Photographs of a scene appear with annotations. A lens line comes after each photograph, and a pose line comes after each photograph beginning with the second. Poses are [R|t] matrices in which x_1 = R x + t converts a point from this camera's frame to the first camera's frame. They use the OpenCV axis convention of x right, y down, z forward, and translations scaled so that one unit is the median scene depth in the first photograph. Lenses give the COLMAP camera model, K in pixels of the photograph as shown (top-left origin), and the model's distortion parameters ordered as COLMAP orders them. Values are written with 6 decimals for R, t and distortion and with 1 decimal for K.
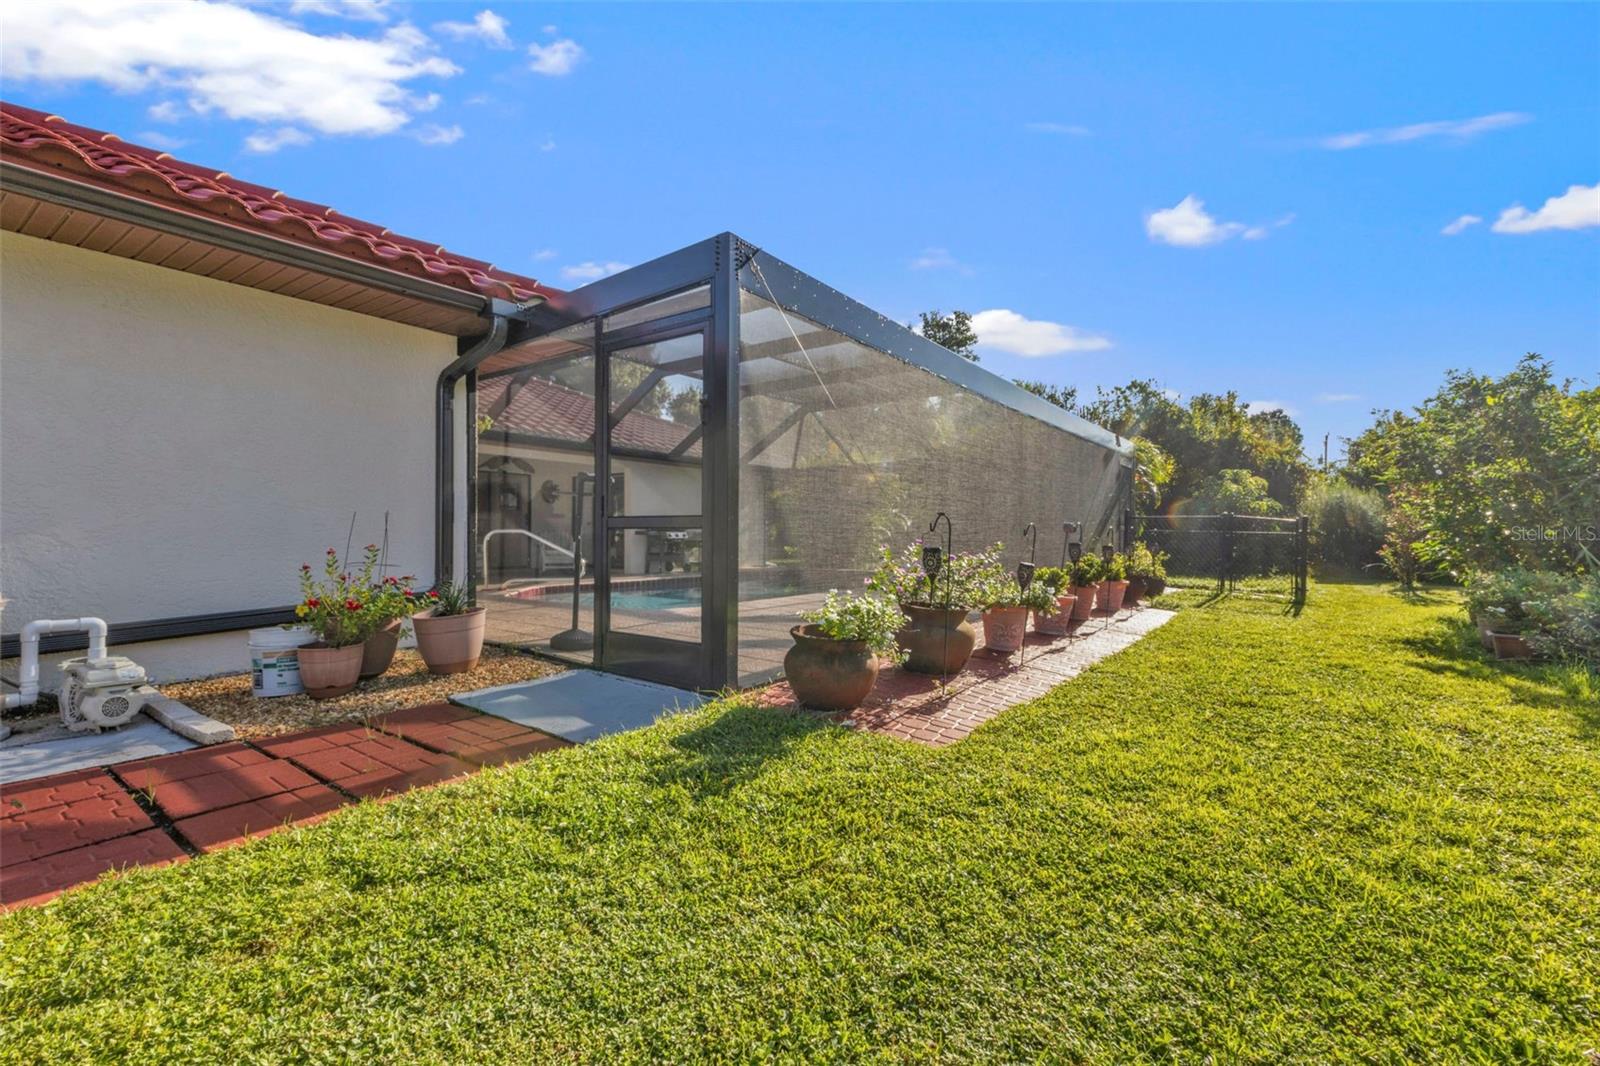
lens RADIAL K [[690.9, 0, 803.8], [0, 690.9, 513.6], [0, 0, 1]] dist [0.003918, 0.000773]
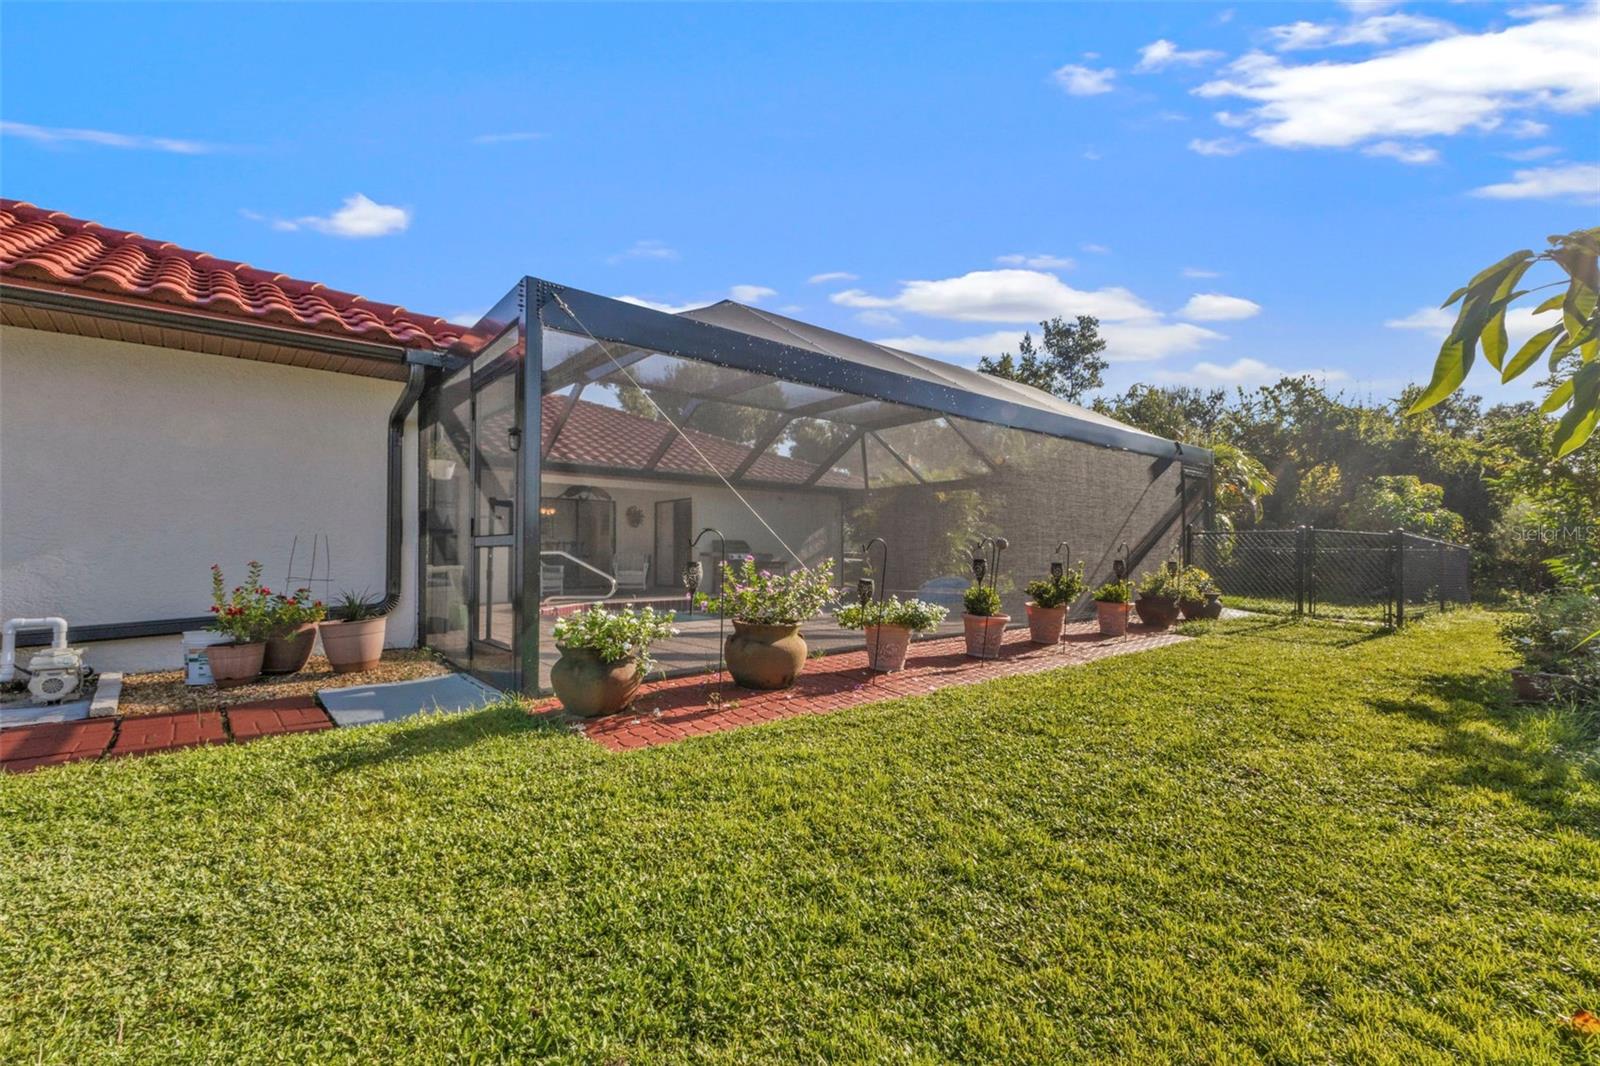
lens RADIAL K [[690.2, 0, 800.0], [0, 690.2, 533.0], [0, 0, 1]] dist [0.003119, -0.000044]
pose [[0.974521, -0.013578, -0.223886, 0.510099], [0.012684, 0.999905, -0.005433, 0.011139], [0.223938, 0.002455, 0.974600, 0.029819]]
